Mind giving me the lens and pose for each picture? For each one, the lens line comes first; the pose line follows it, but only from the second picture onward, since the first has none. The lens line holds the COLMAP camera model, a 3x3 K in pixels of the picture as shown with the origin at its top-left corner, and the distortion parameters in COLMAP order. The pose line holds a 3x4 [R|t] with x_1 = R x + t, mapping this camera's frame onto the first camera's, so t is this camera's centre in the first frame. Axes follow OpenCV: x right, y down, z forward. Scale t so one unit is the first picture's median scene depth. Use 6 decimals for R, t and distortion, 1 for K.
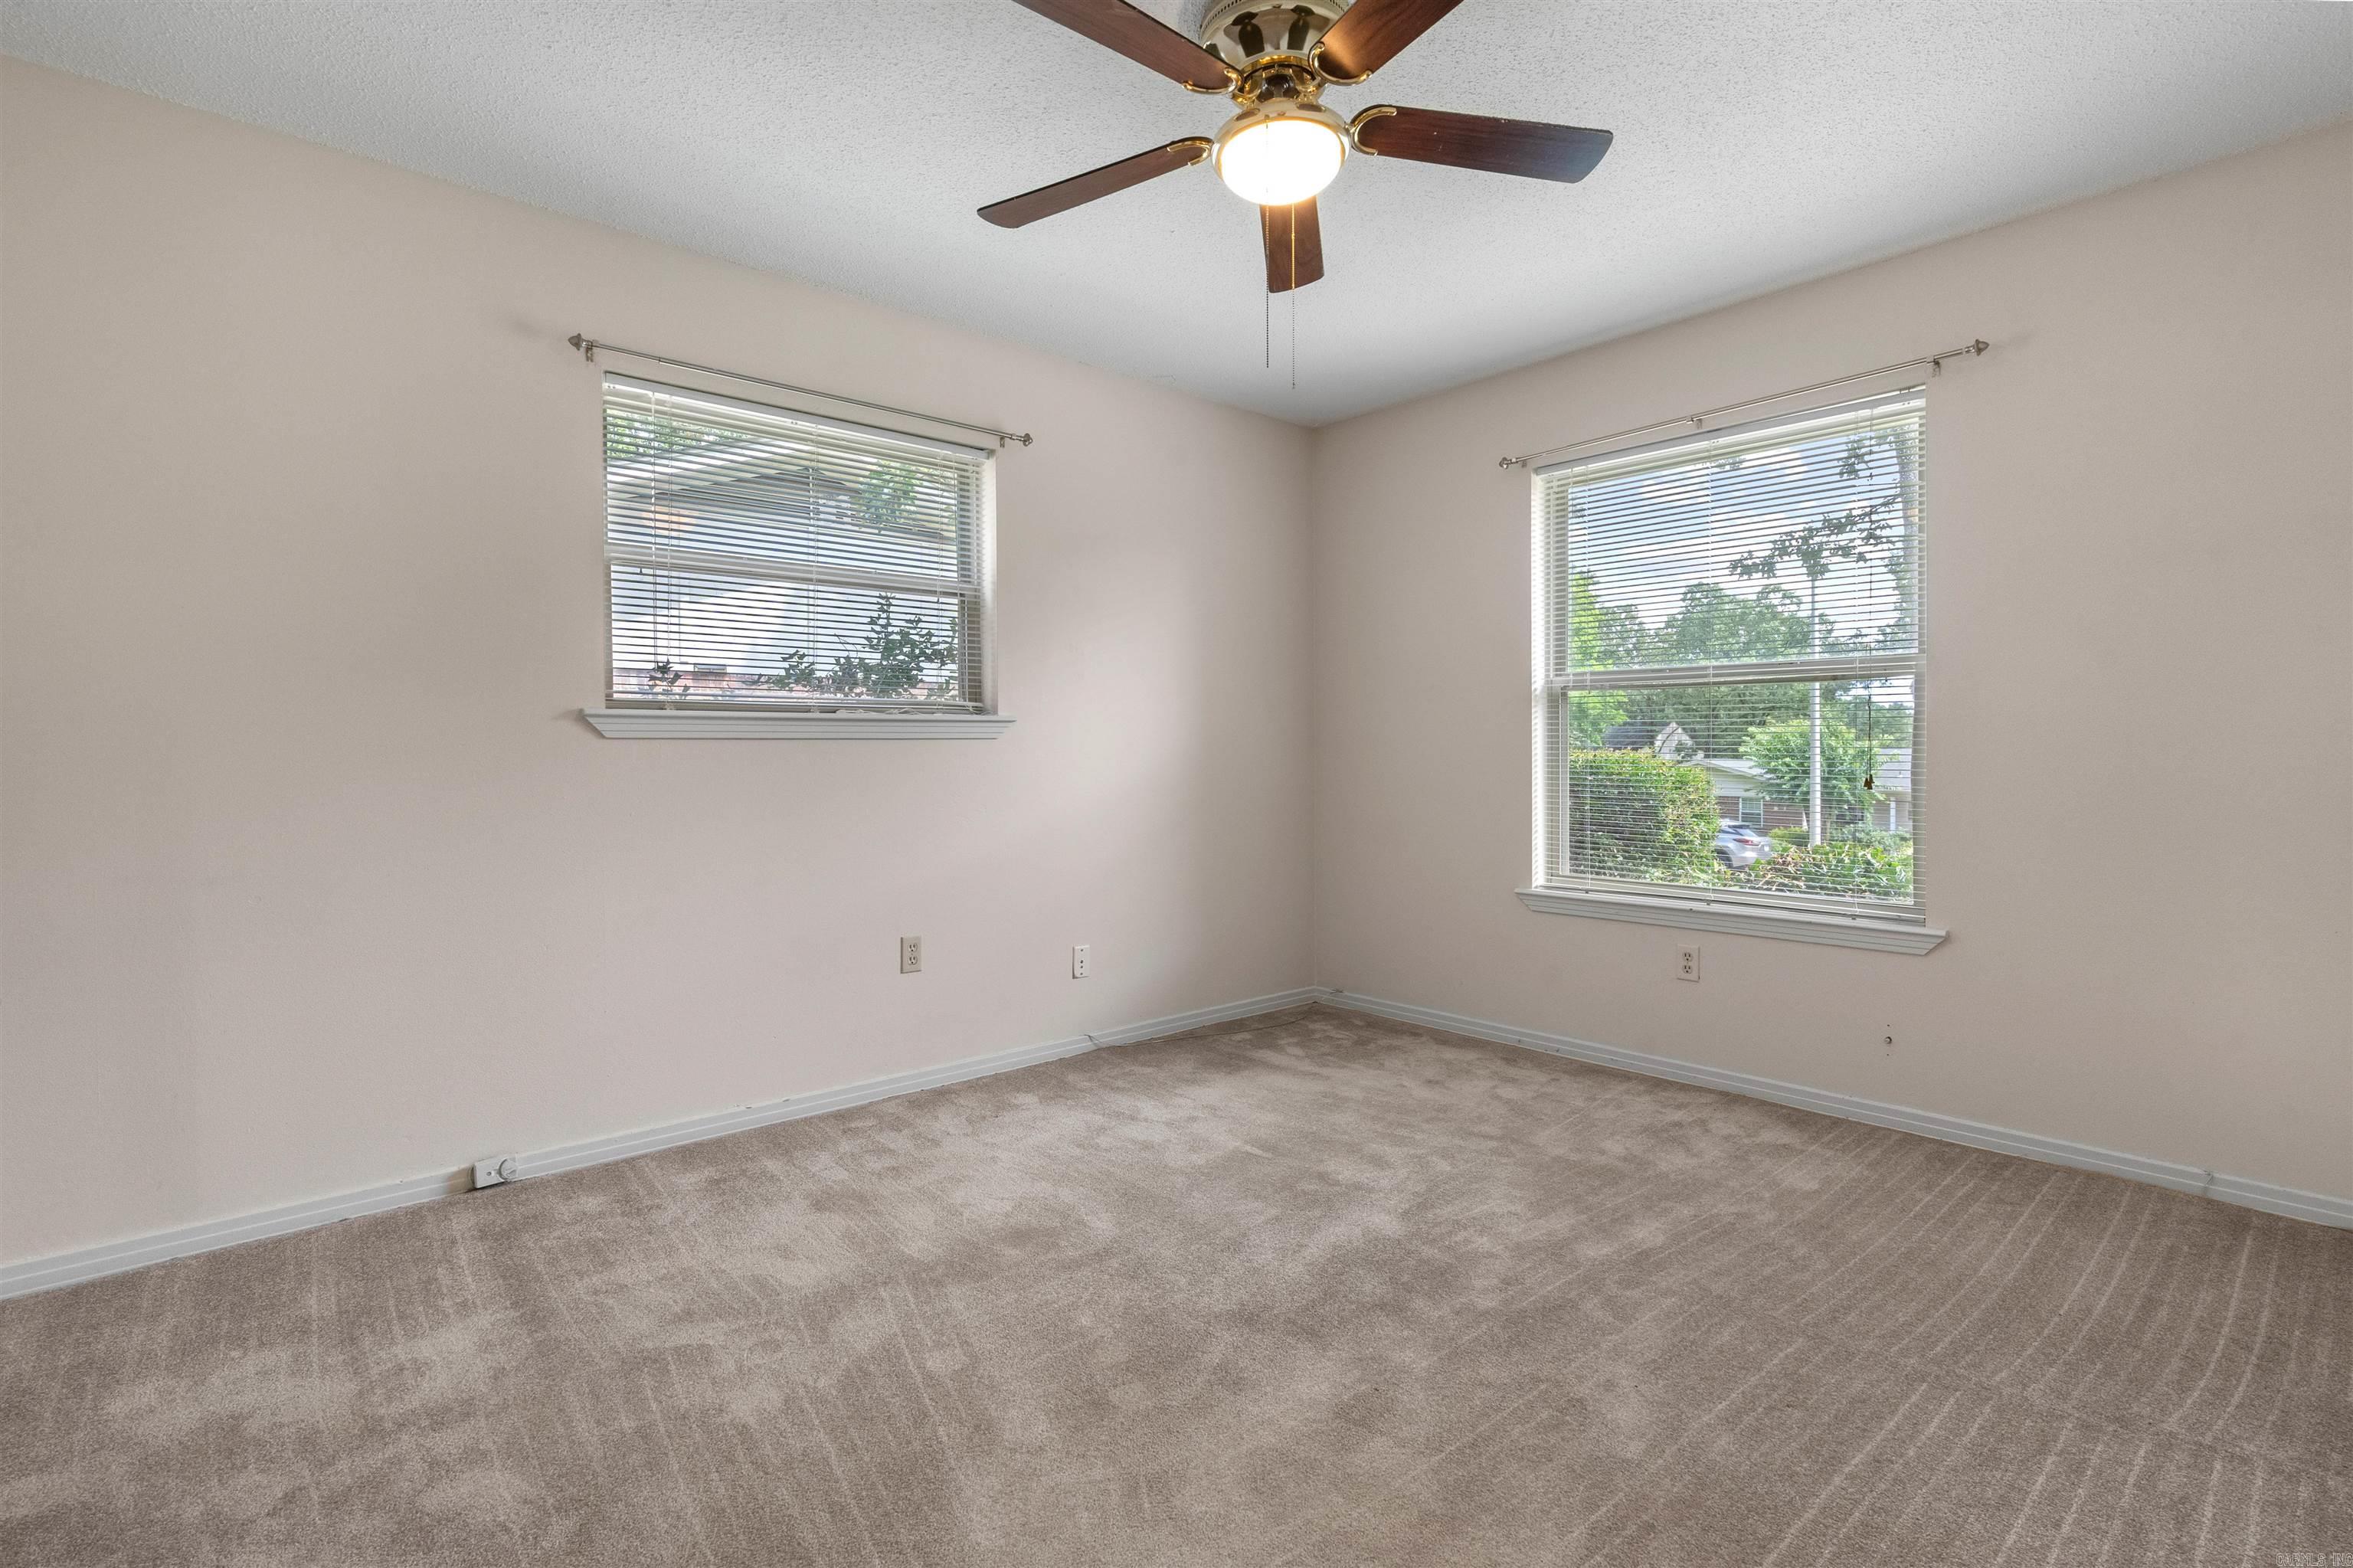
lens RADIAL K [[1084.4, 0, 1172.4], [0, 1084.4, 788.3], [0, 0, 1]] dist [-0.011138, 0.000168]
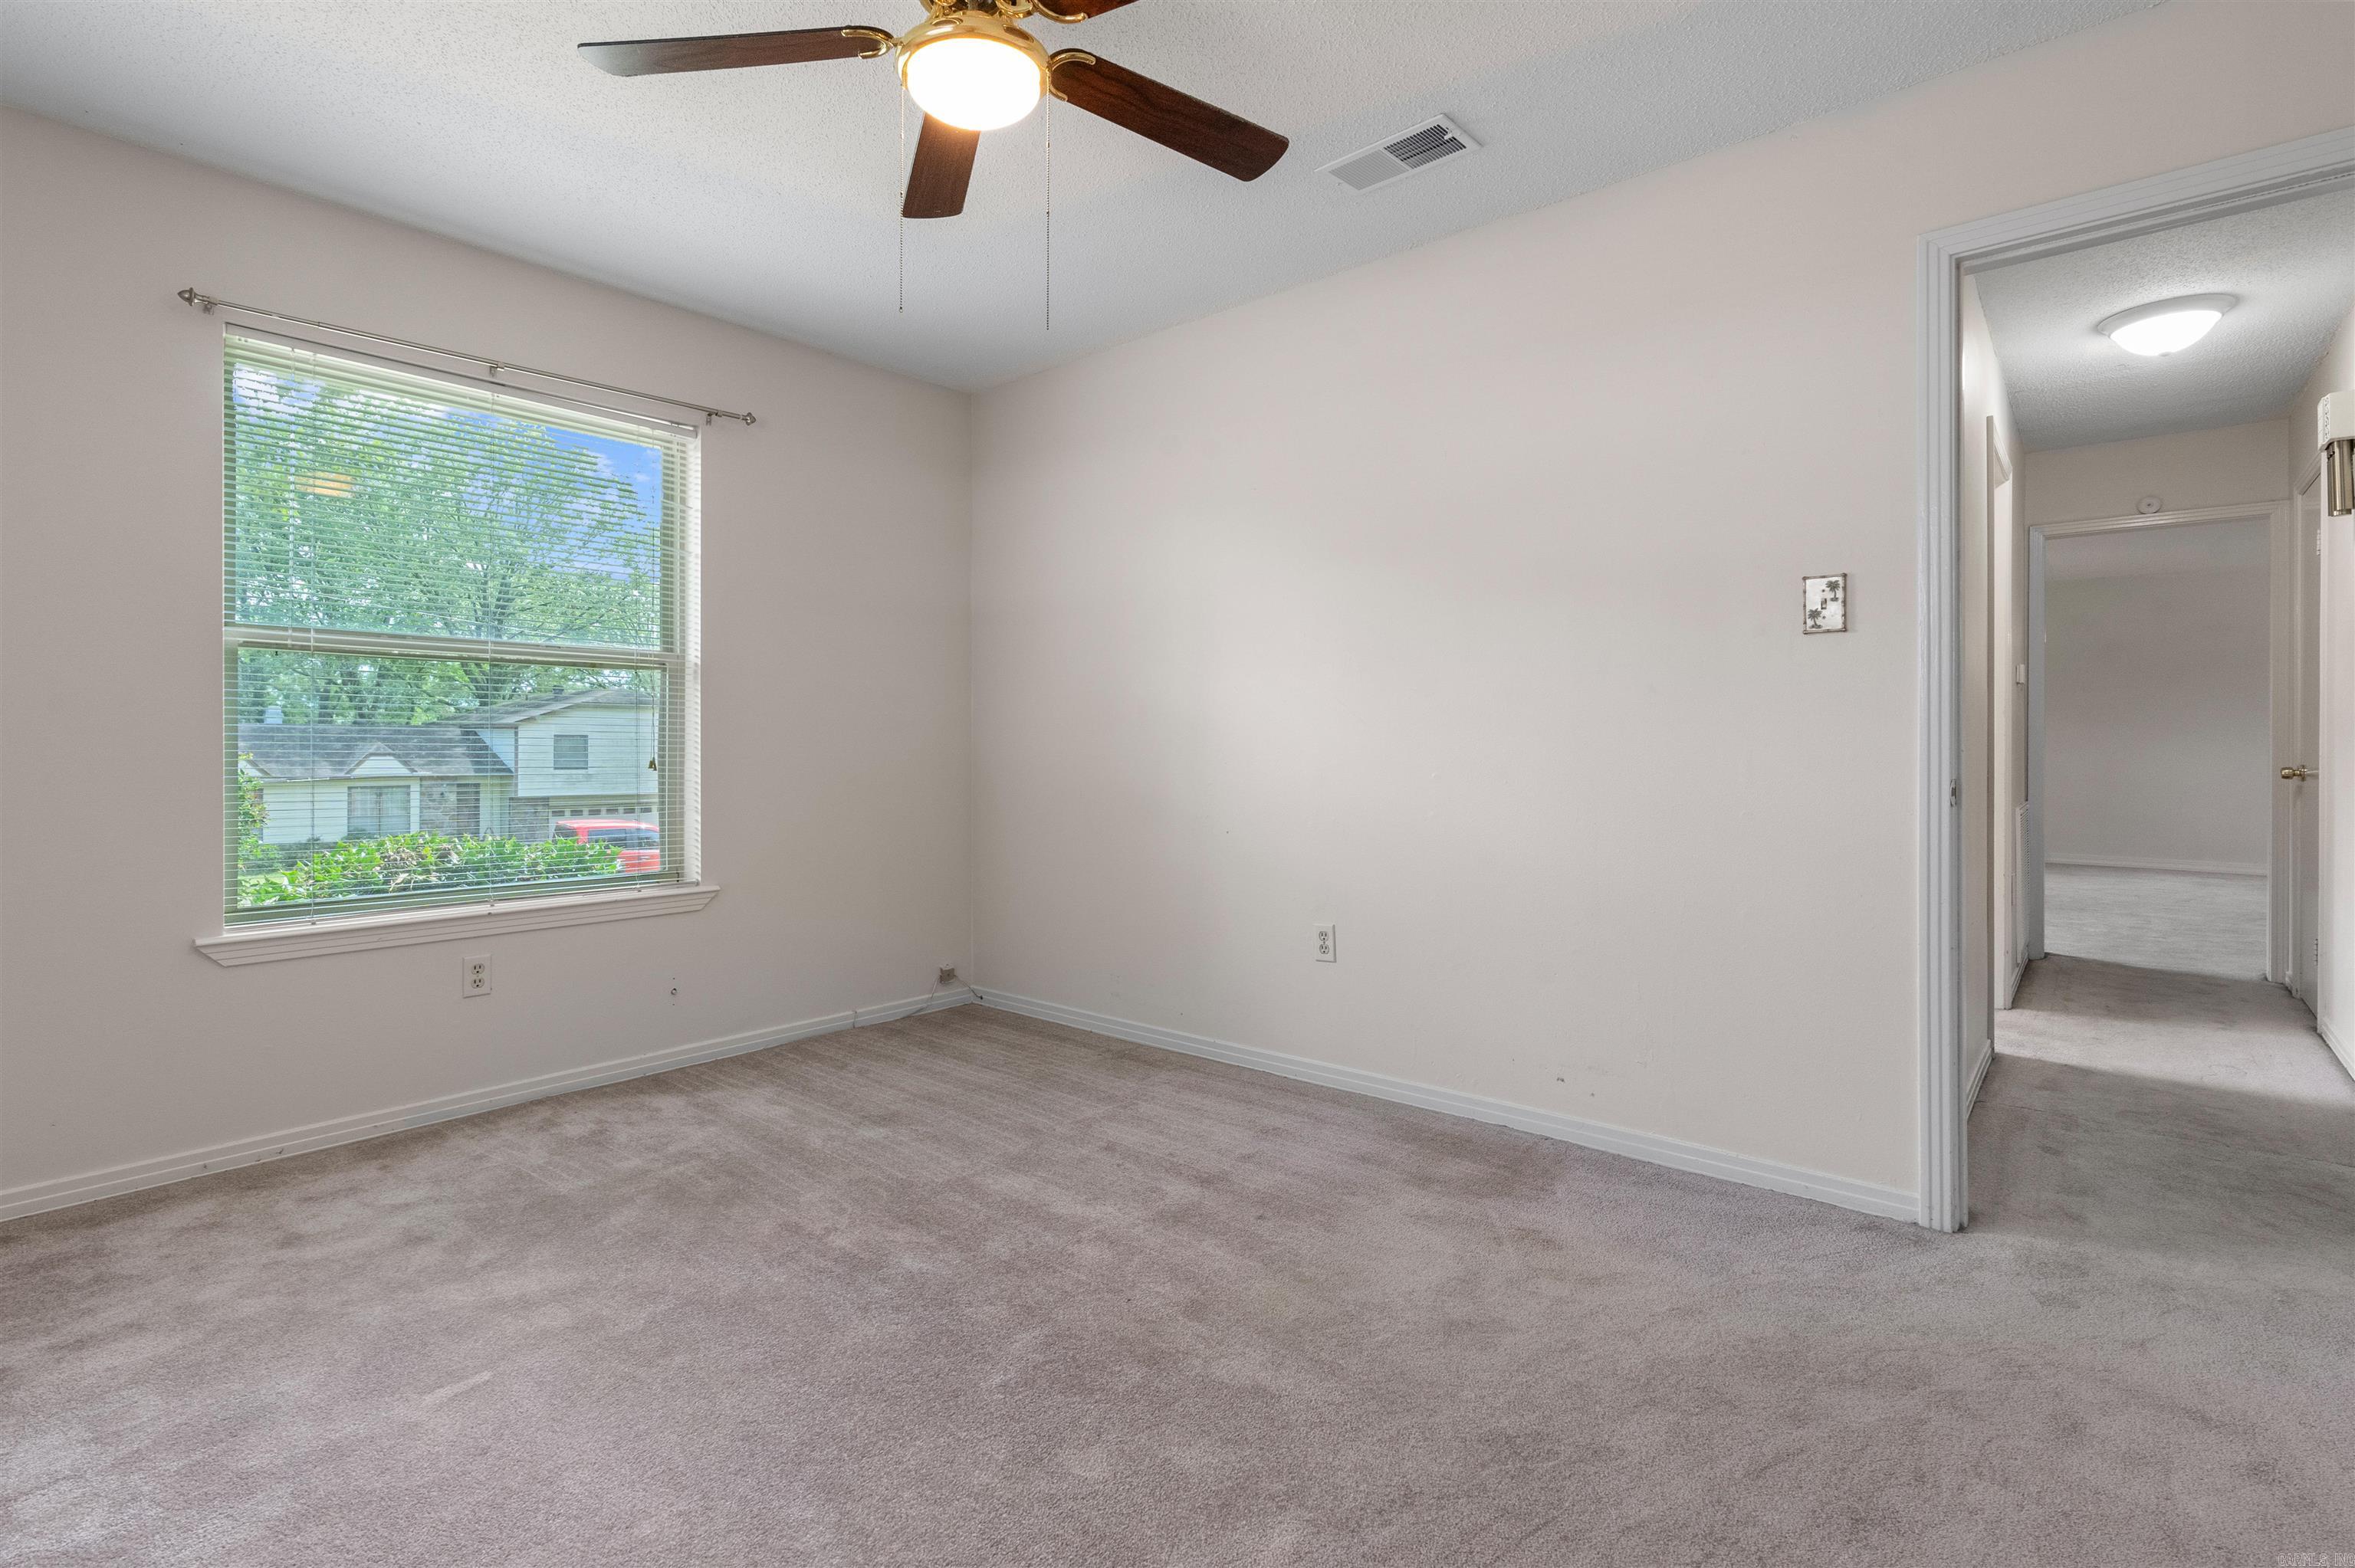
lens RADIAL K [[1085.1, 0, 1169.0], [0, 1085.1, 759.7], [0, 0, 1]] dist [-0.011138, 0.000168]
pose [[-0.157092, -0.007156, 0.987558, -0.481005], [0.027248, 0.999562, 0.011577, -0.009560], [-0.987208, 0.028728, -0.156828, 0.578851]]
